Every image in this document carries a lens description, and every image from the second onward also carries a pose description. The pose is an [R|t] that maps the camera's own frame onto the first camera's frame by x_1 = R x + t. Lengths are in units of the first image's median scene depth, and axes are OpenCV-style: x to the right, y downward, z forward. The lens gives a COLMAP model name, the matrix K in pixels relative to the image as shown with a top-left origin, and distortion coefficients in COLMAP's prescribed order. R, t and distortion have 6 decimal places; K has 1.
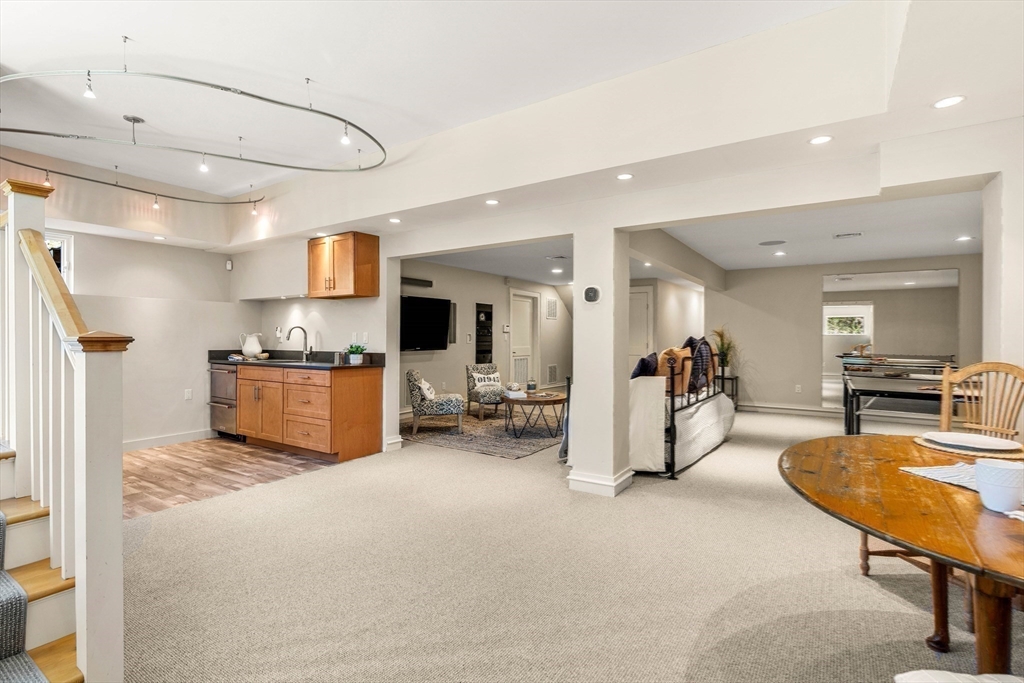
lens RADIAL K [[494.0, 0, 512.0], [0, 494.0, 341.5], [0, 0, 1]] dist [0.000540, 0.000303]
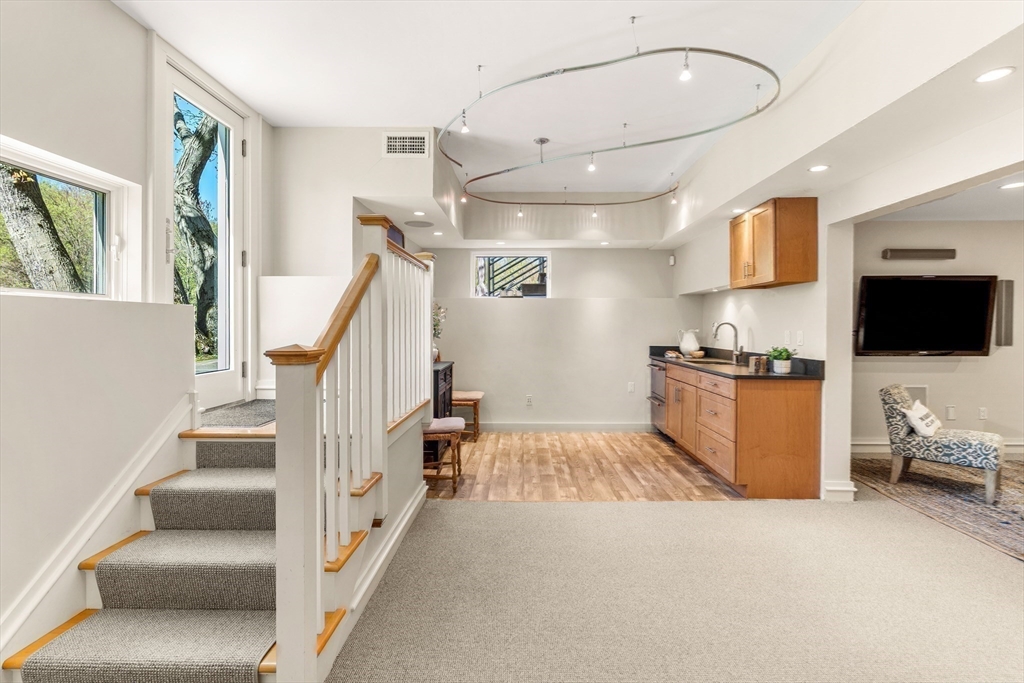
lens RADIAL K [[479.1, 0, 516.3], [0, 479.1, 328.3], [0, 0, 1]] dist [-0.003662, -0.000362]
pose [[0.538028, 0.006007, -0.842905, 0.081742], [-0.010204, 0.999948, 0.000613, -0.018536], [0.842865, 0.008271, 0.538061, 0.258947]]
